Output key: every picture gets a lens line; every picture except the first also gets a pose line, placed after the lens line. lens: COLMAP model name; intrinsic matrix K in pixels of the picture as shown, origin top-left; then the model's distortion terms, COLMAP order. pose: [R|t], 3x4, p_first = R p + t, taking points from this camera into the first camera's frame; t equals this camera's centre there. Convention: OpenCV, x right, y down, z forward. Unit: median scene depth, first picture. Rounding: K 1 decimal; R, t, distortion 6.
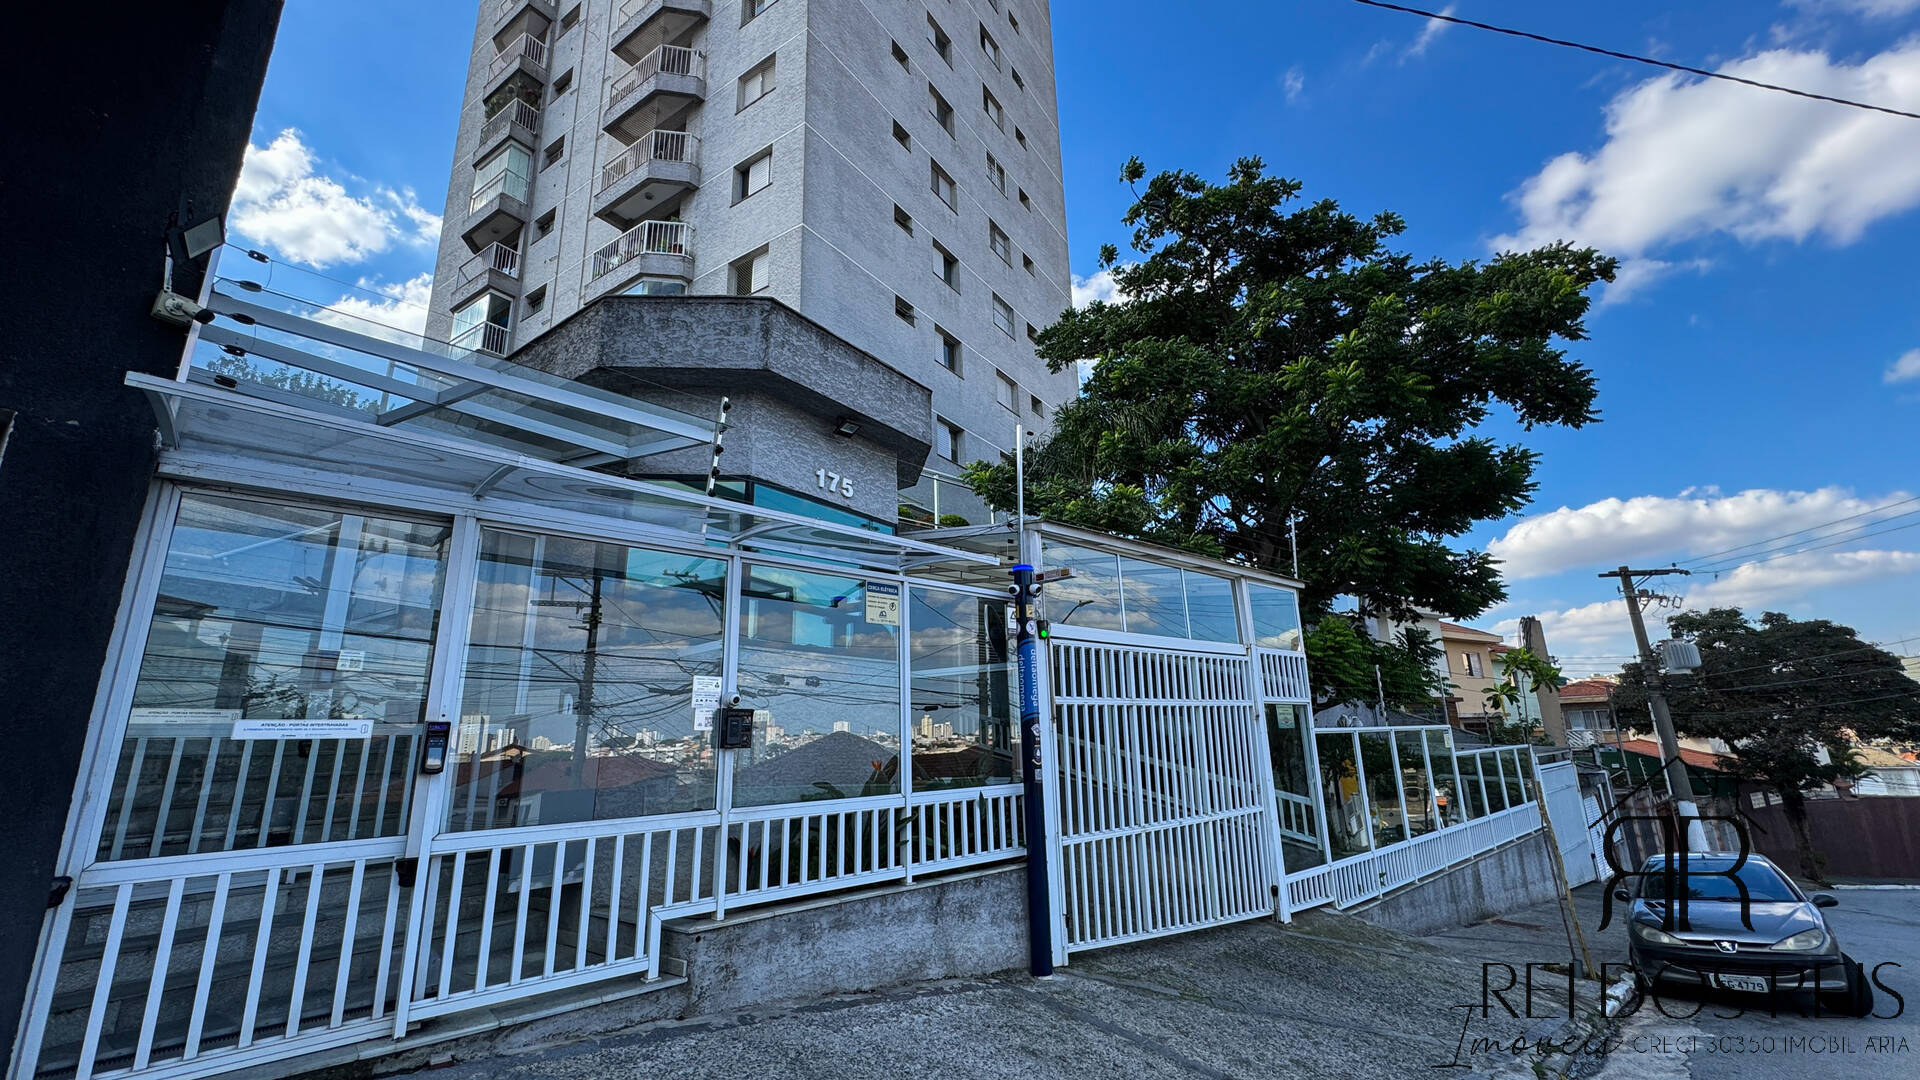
lens RADIAL K [[770.6, 0, 958.3], [0, 770.6, 536.1], [0, 0, 1]] dist [-0.002231, 0.000070]
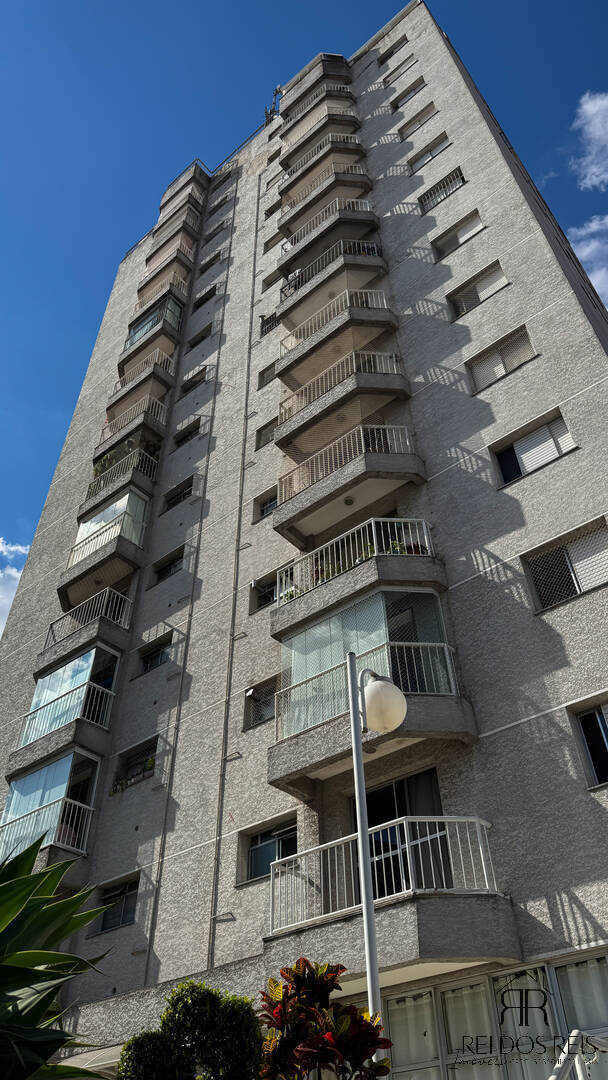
lens RADIAL K [[743.0, 0, 302.2], [0, 743.0, 544.2], [0, 0, 1]] dist [0.170196, -0.308172]
pose [[0.994774, -0.065272, -0.078507, -0.391013], [0.019416, 0.875855, -0.482184, -0.046940], [0.100234, 0.478140, 0.872545, 0.367018]]
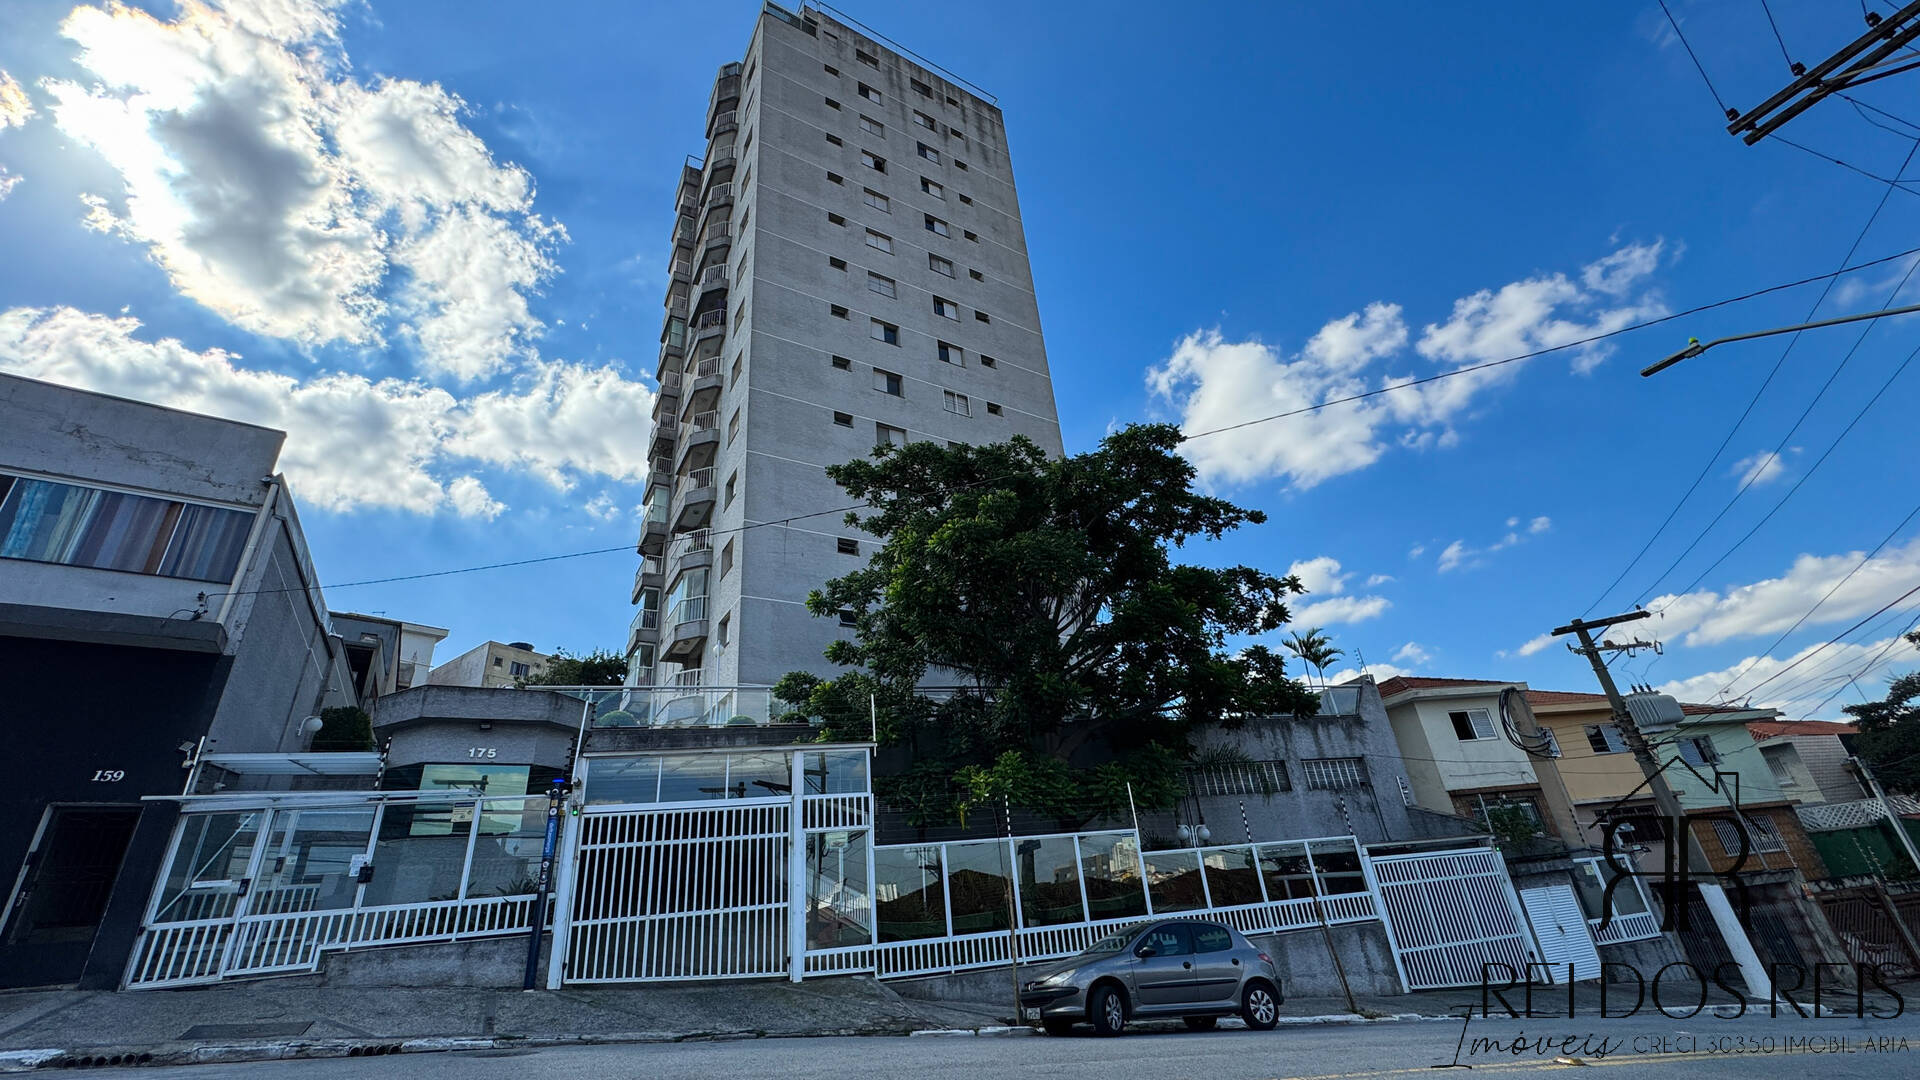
lens RADIAL K [[770.6, 0, 958.3], [0, 770.6, 536.1], [0, 0, 1]] dist [-0.002231, 0.000070]
pose [[0.899948, -0.242897, -0.362070, 0.598792], [0.173582, 0.961396, -0.213511, 0.011743], [0.399954, 0.129300, 0.907369, -0.153507]]
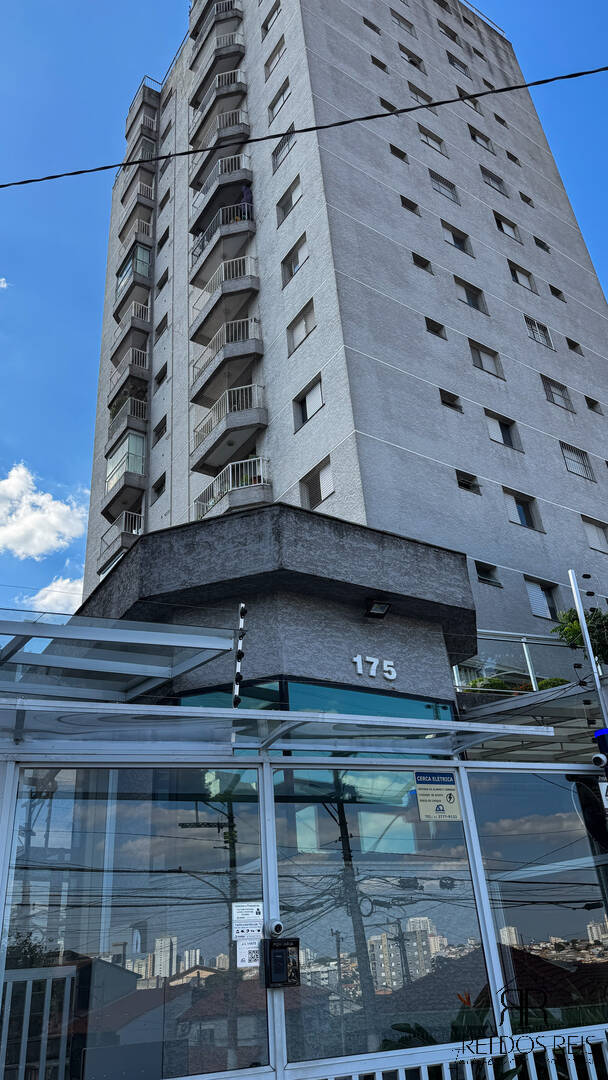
lens RADIAL K [[756.6, 0, 304.0], [0, 756.6, 540.0], [0, 0, 1]] dist [0.094334, -0.130271]
pose [[0.922616, -0.220484, -0.316491, 0.030475], [0.142676, 0.957400, -0.251055, 0.001047], [0.358362, 0.186471, 0.914770, 0.021189]]
